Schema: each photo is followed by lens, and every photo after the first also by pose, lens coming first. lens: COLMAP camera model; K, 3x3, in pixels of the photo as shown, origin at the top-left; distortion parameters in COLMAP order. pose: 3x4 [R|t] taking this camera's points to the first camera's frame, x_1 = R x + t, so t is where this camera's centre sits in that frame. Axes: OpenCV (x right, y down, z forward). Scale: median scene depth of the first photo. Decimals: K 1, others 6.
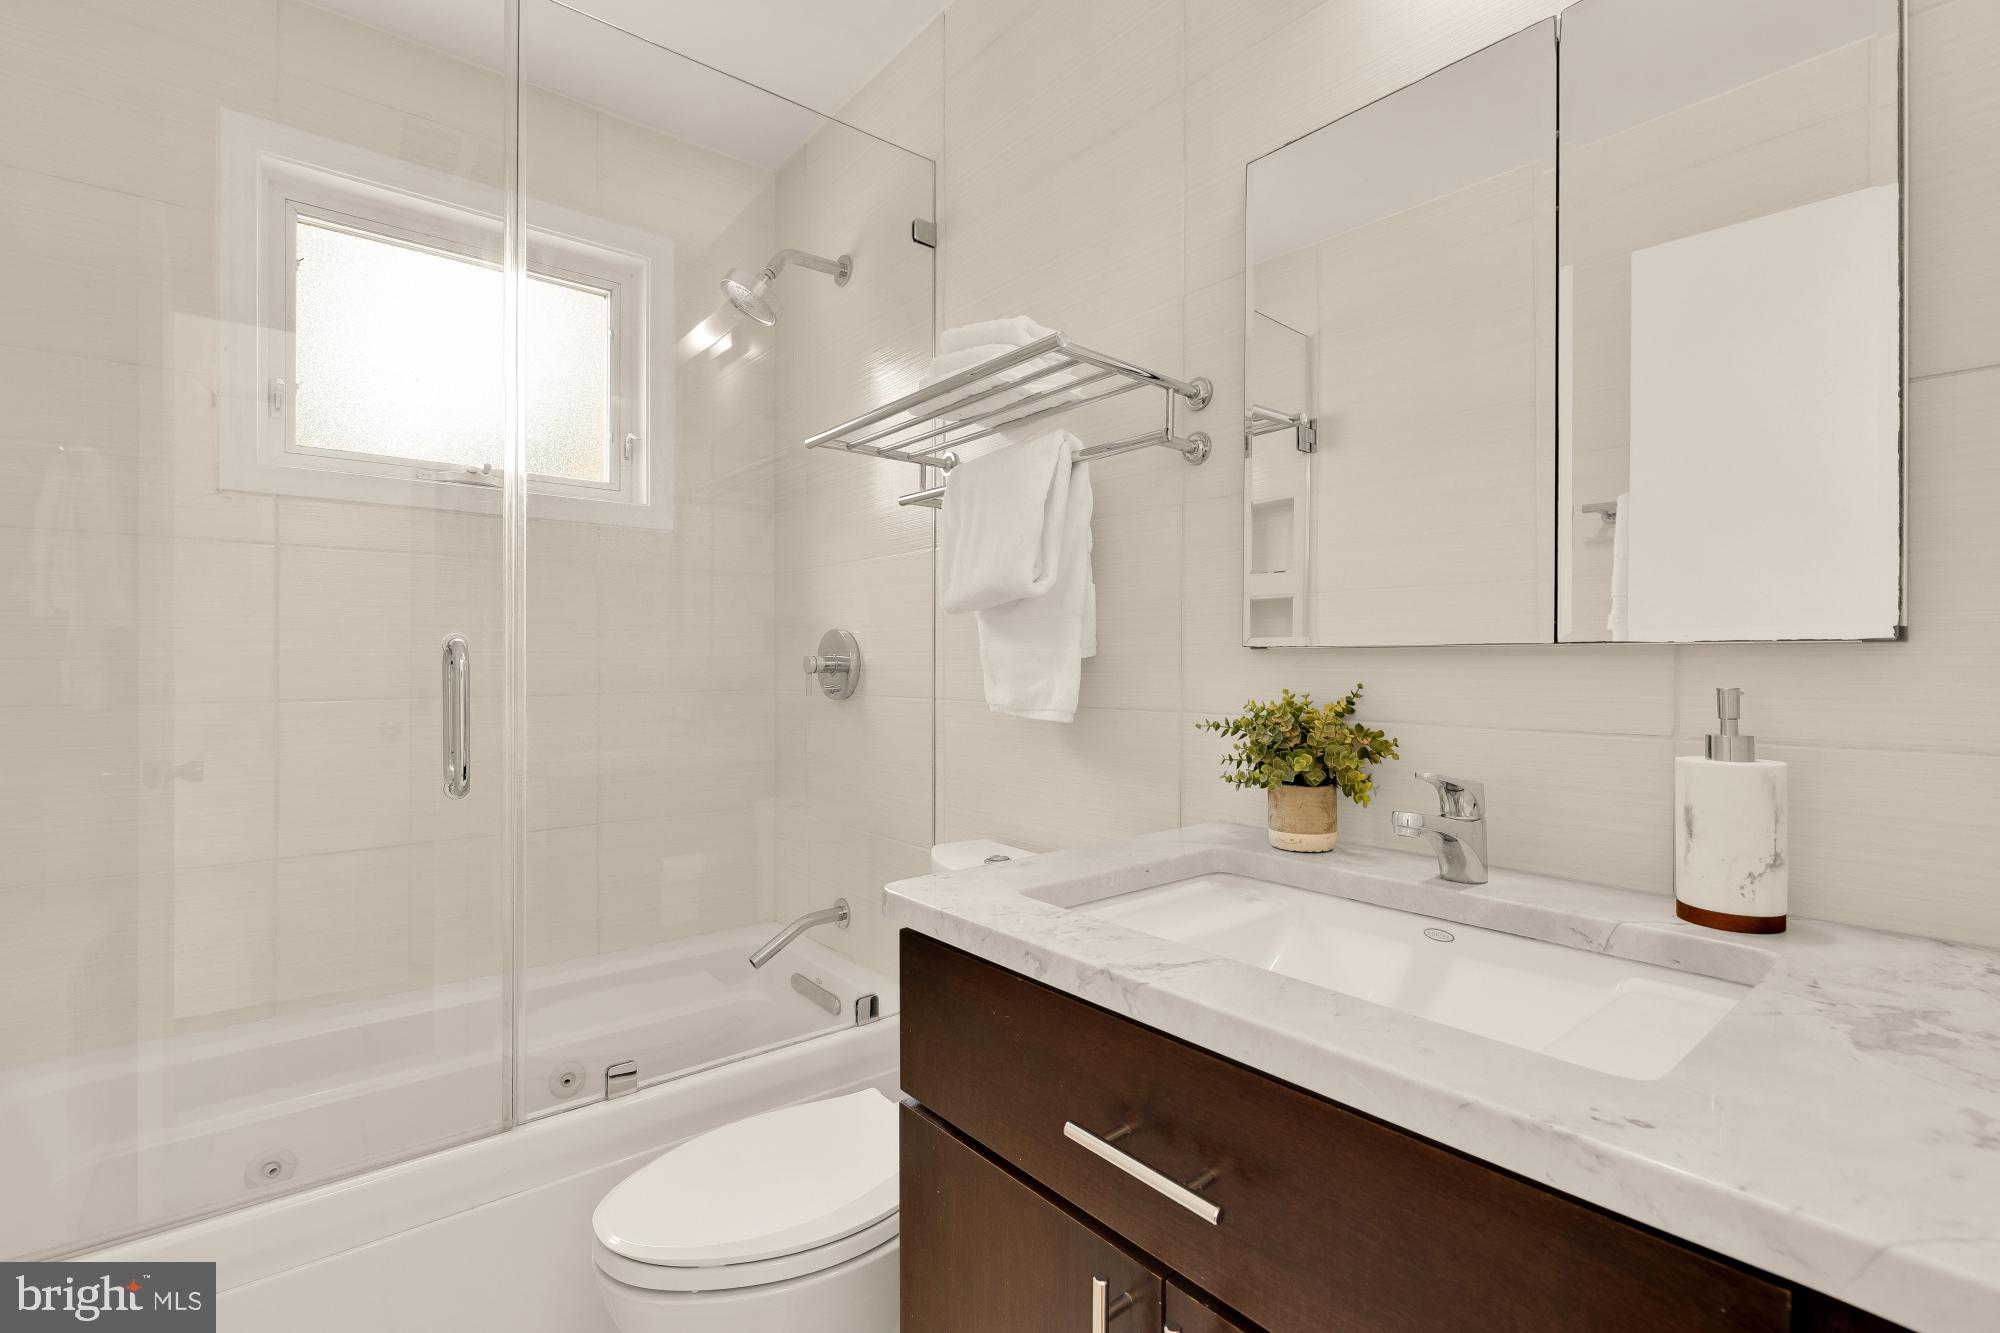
lens RADIAL K [[915.7, 0, 1000.7], [0, 915.7, 667.5], [0, 0, 1]] dist [0.008364, -0.000246]
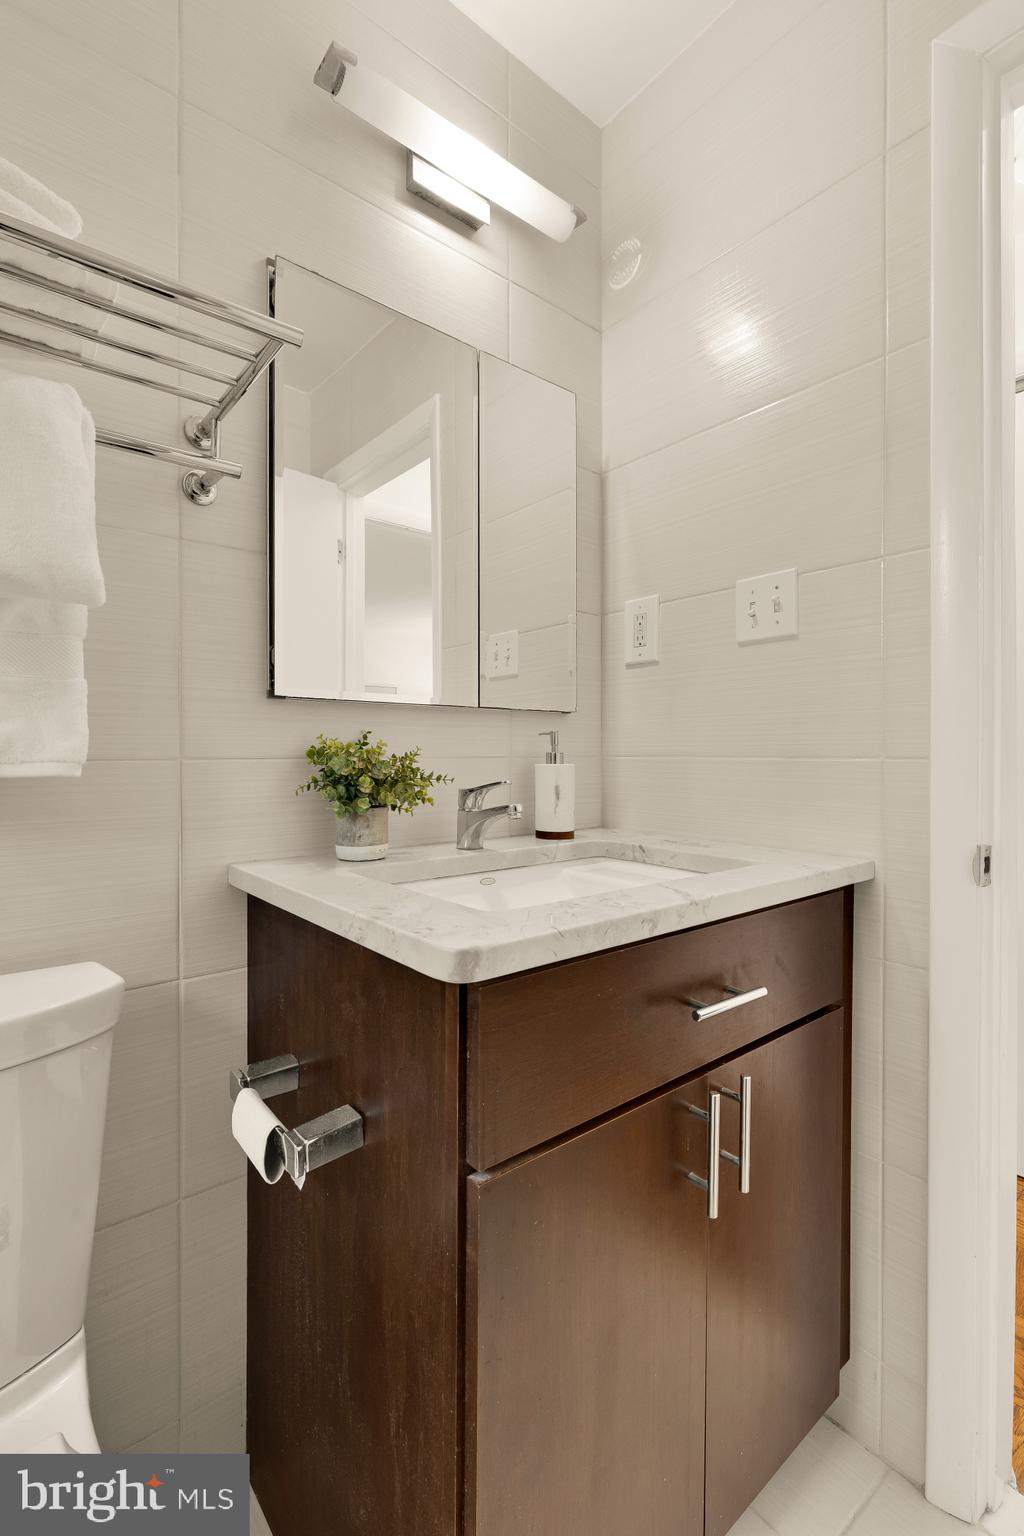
lens RADIAL K [[703.3, 0, 513.2], [0, 703.3, 756.8], [0, 0, 1]] dist [0.008364, -0.000246]
pose [[-0.003431, -0.009283, 0.999951, -0.888440], [0.005209, 0.999943, 0.009301, 0.067692], [-0.999981, 0.005240, -0.003383, 1.106436]]
